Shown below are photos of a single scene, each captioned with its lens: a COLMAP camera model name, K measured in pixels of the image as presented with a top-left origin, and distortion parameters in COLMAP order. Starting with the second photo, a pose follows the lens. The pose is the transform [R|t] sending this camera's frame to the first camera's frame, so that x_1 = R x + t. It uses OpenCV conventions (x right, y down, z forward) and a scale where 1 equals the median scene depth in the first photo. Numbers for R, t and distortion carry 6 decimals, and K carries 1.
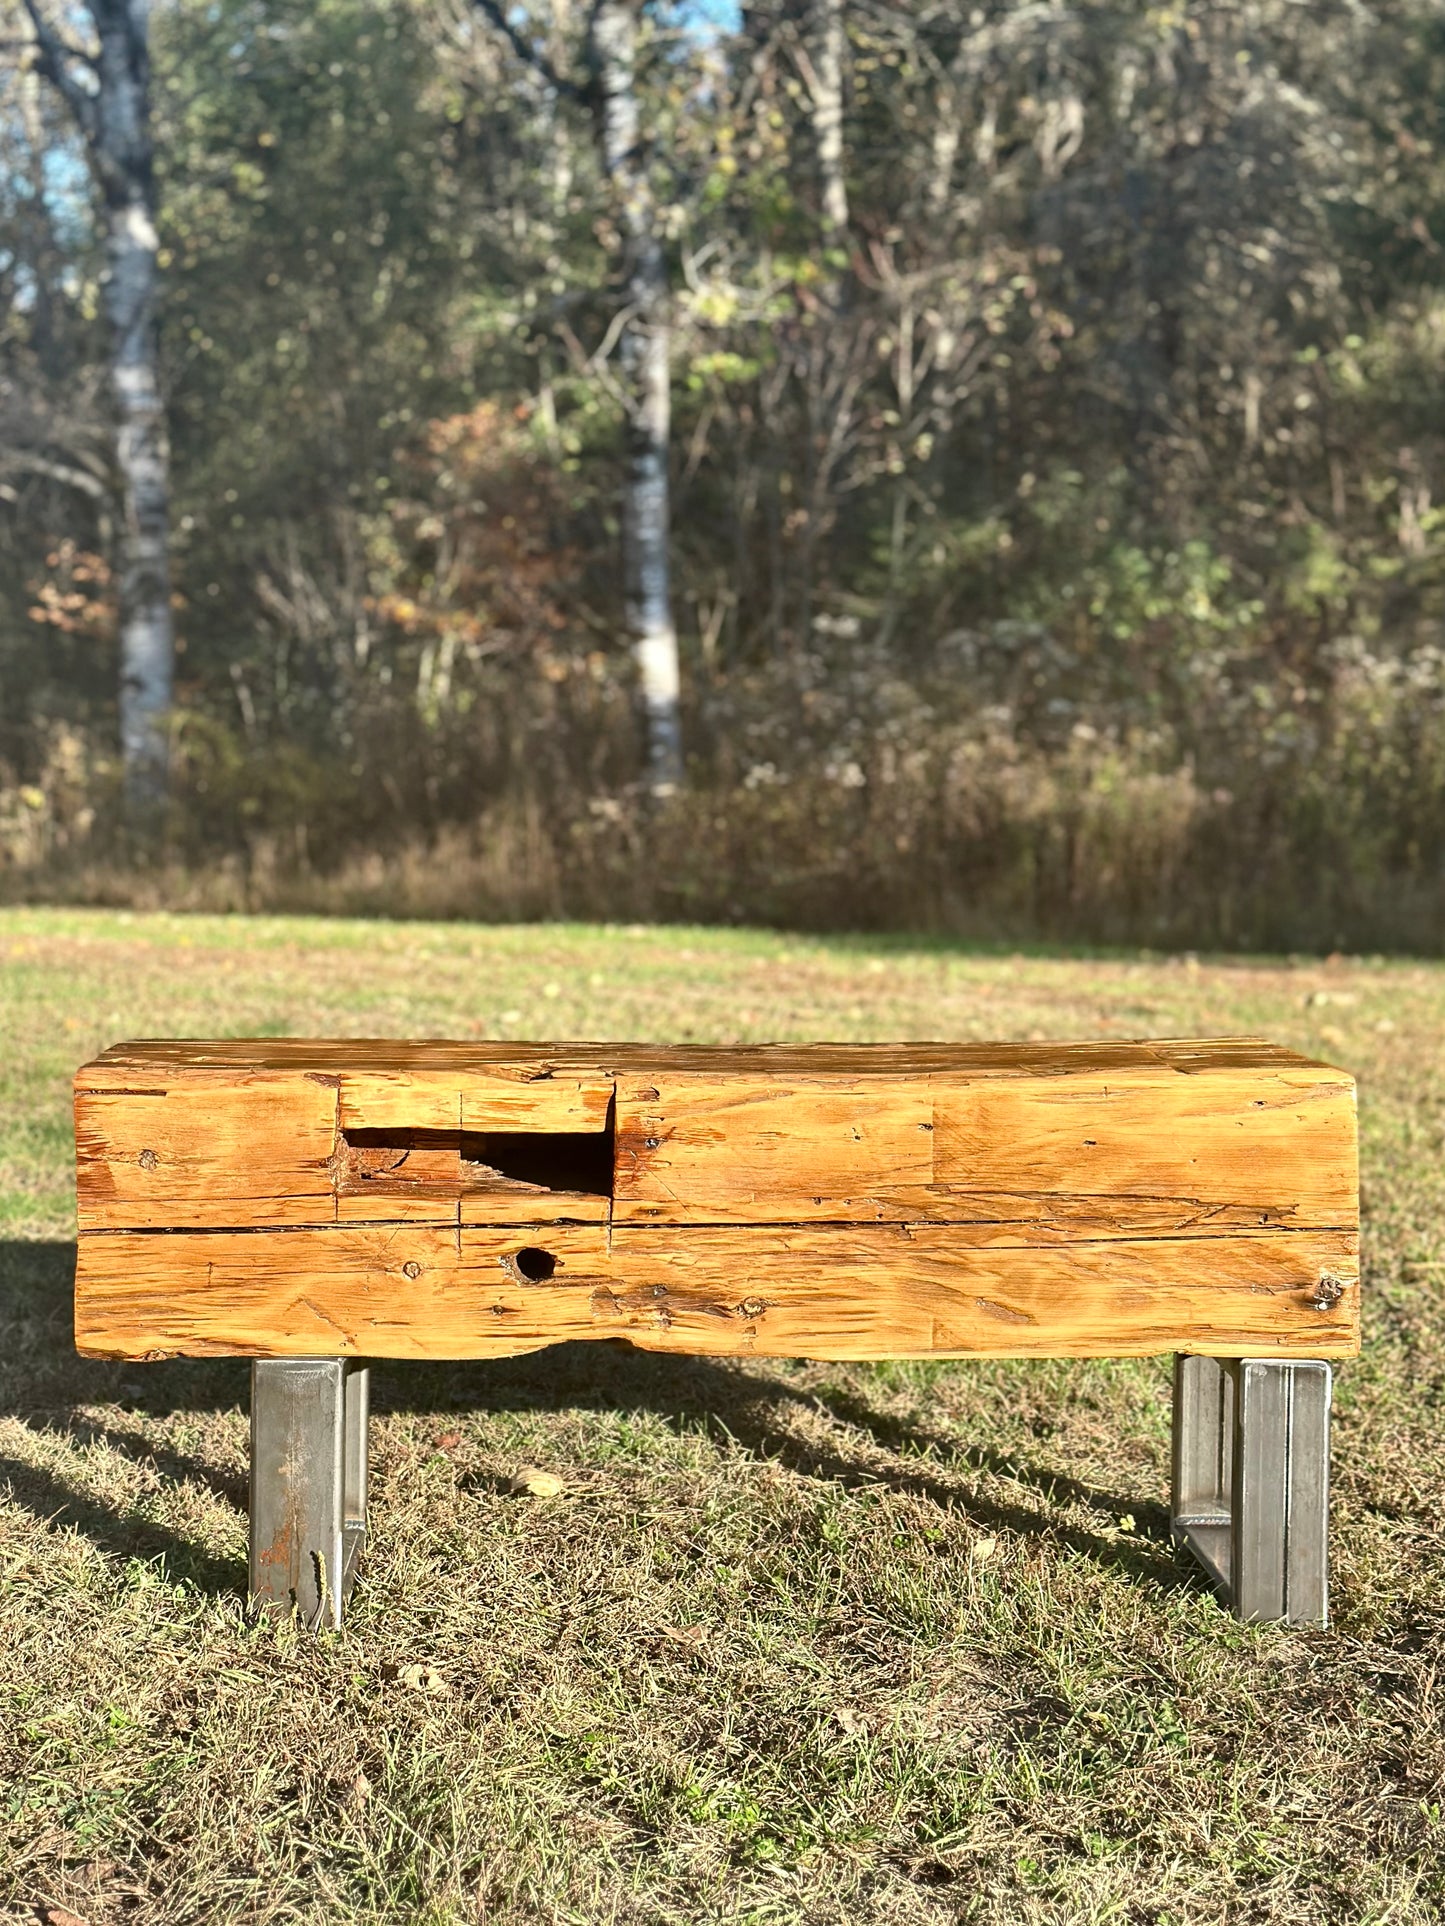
lens RADIAL K [[2783.7, 0, 651.1], [0, 2783.7, 962.7], [0, 0, 1]] dist [0.113803, -0.040797]
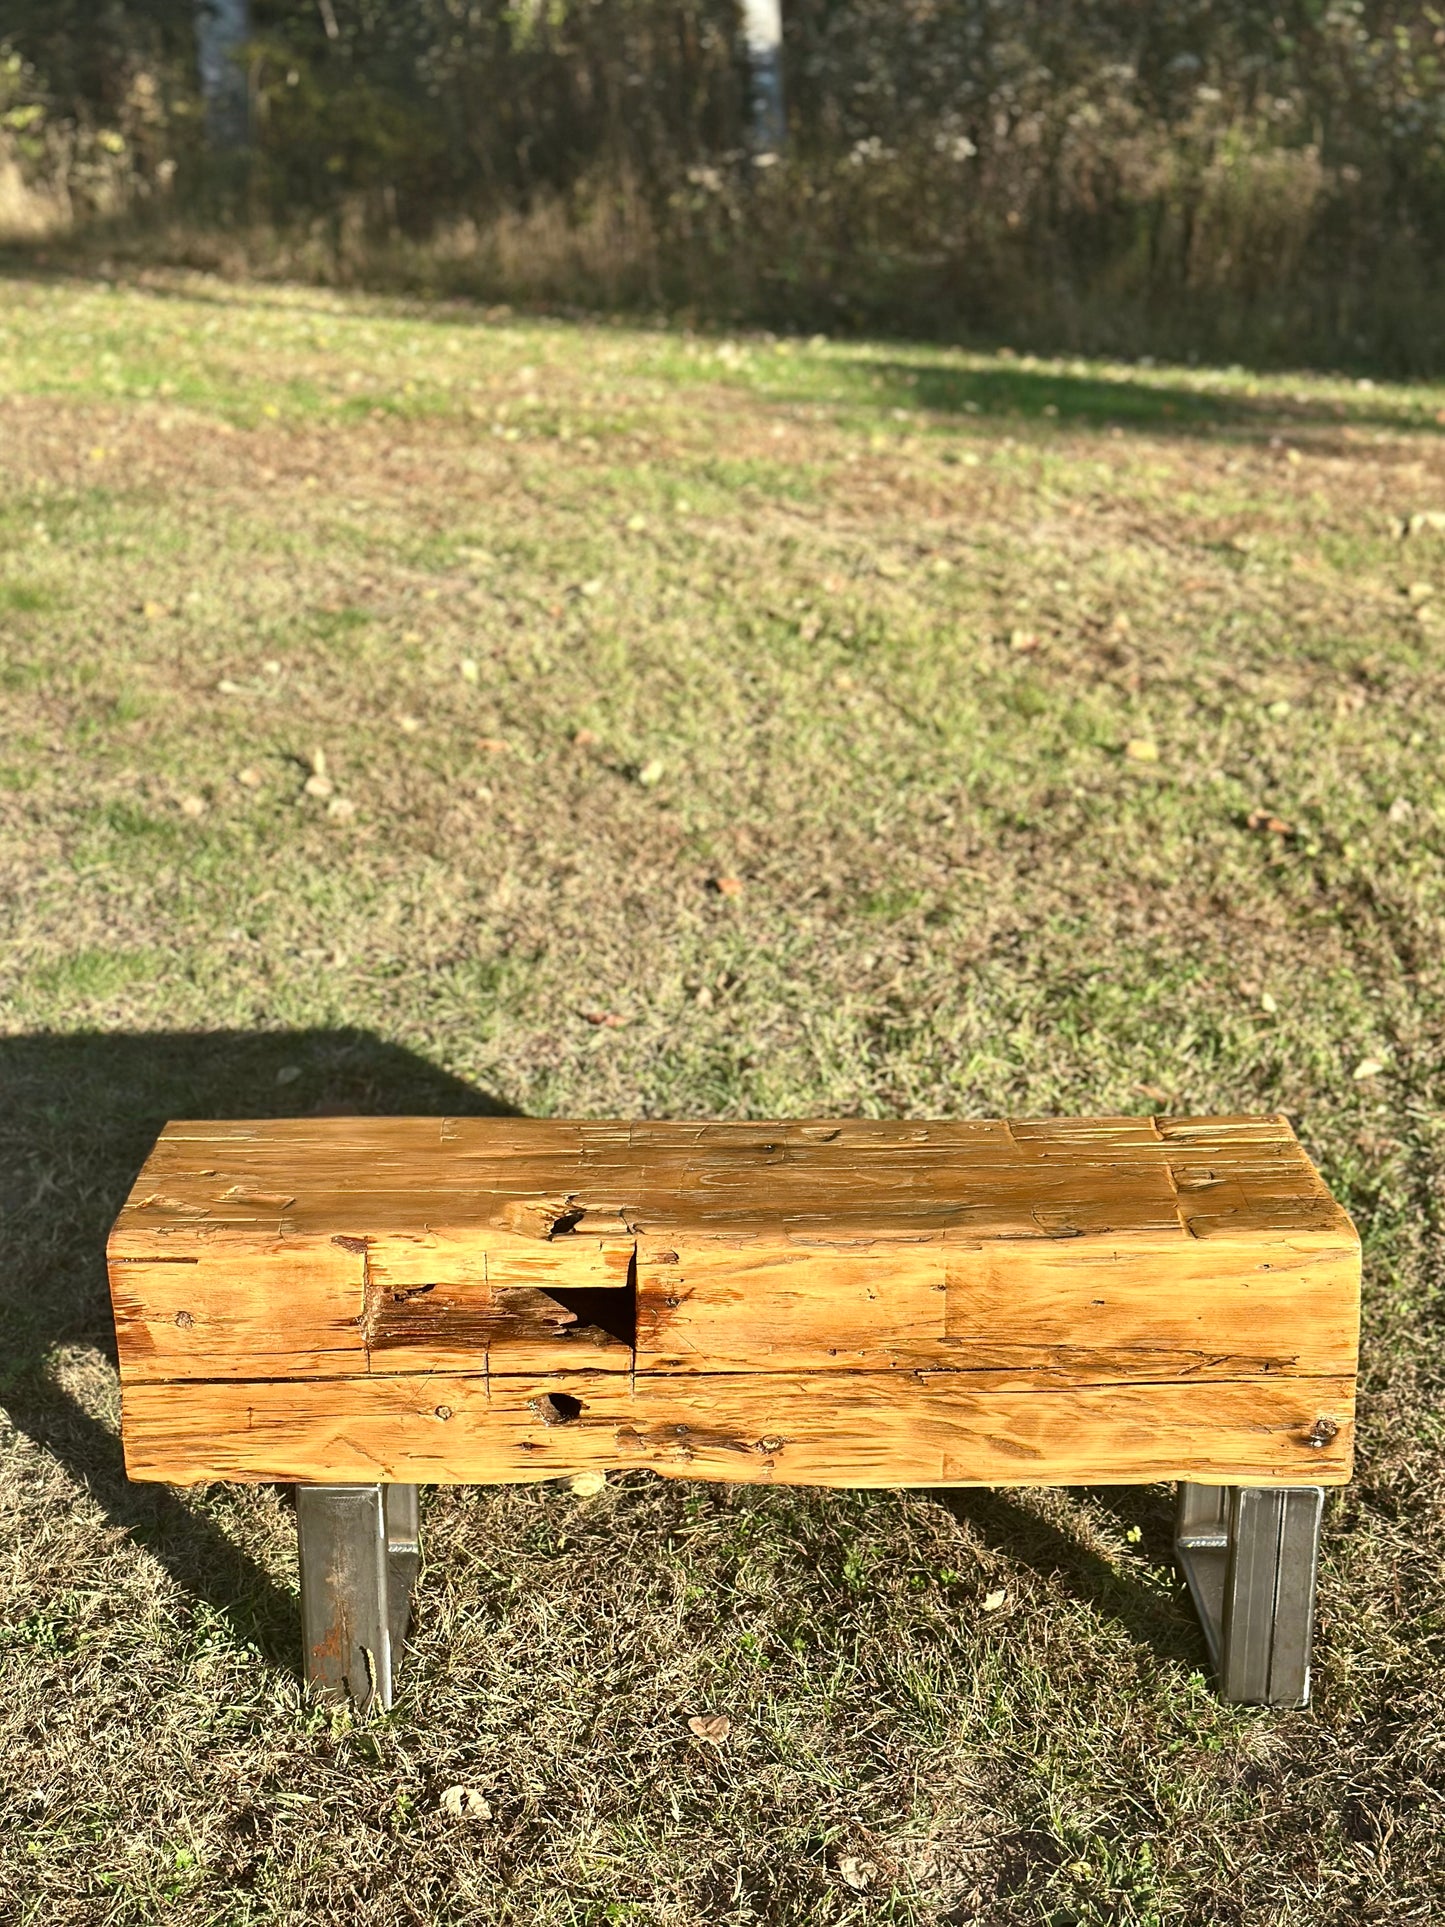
lens RADIAL K [[2722.6, 0, 722.9], [0, 2722.6, 1045.3], [0, 0, 1]] dist [0.130689, -0.177705]
pose [[0.999853, -0.003614, -0.016784, 0.036134], [0.008265, 0.958175, 0.286062, -0.312151], [0.015049, -0.286159, 0.958064, 0.062486]]
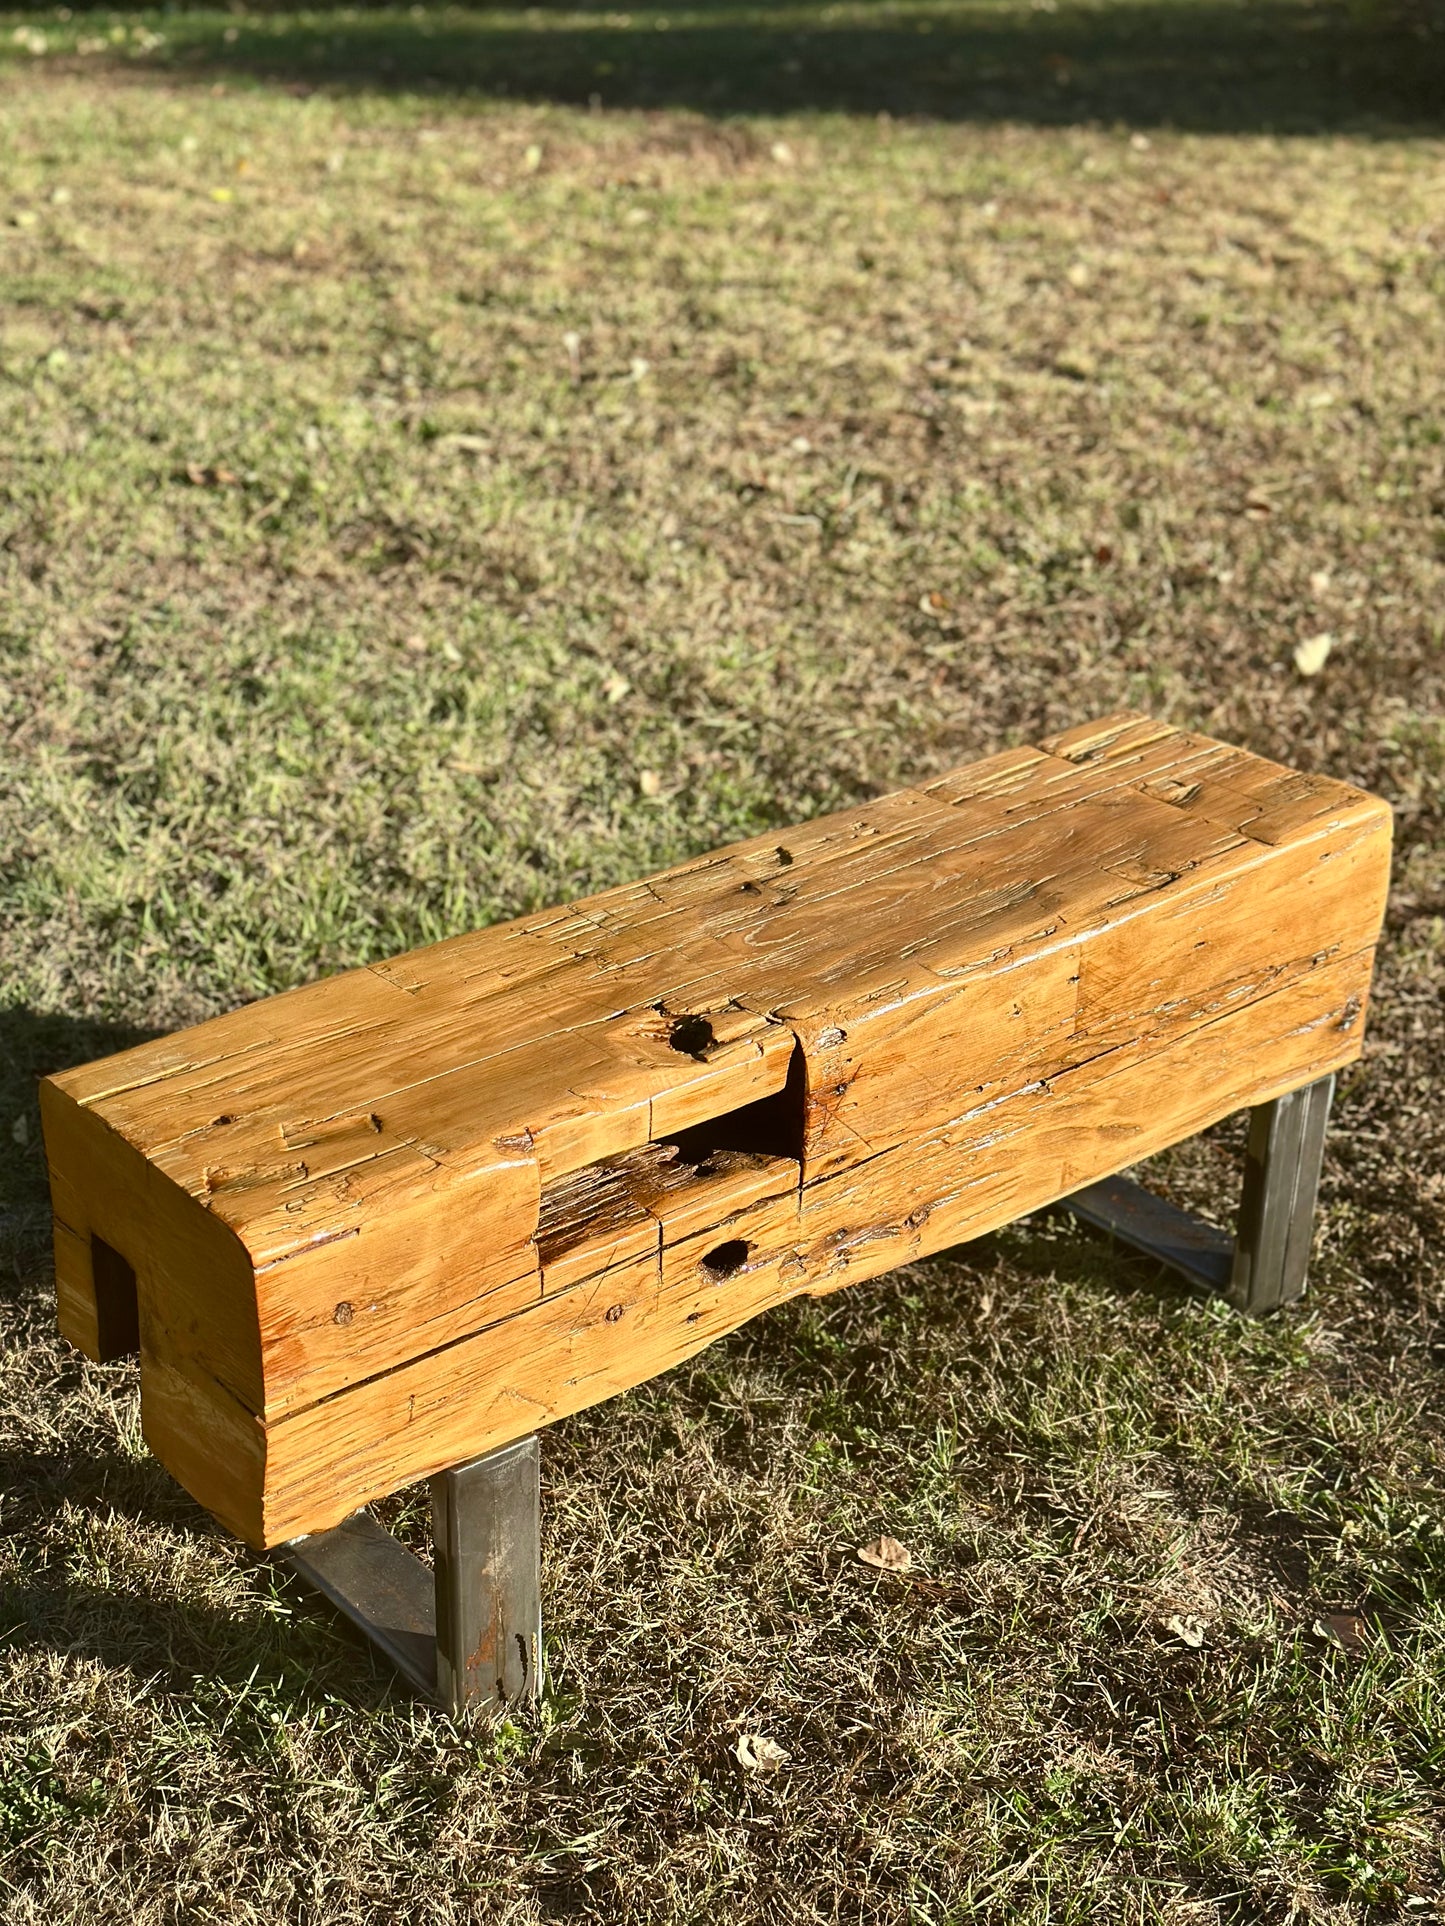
lens RADIAL K [[2730.4, 0, 546.0], [0, 2730.4, 1024.7], [0, 0, 1]] dist [0.084014, -0.066819]
pose [[0.806634, -0.293566, 0.512991, -0.487474], [0.067607, 0.908062, 0.413344, -0.299042], [-0.587172, -0.298736, 0.752321, 0.433490]]
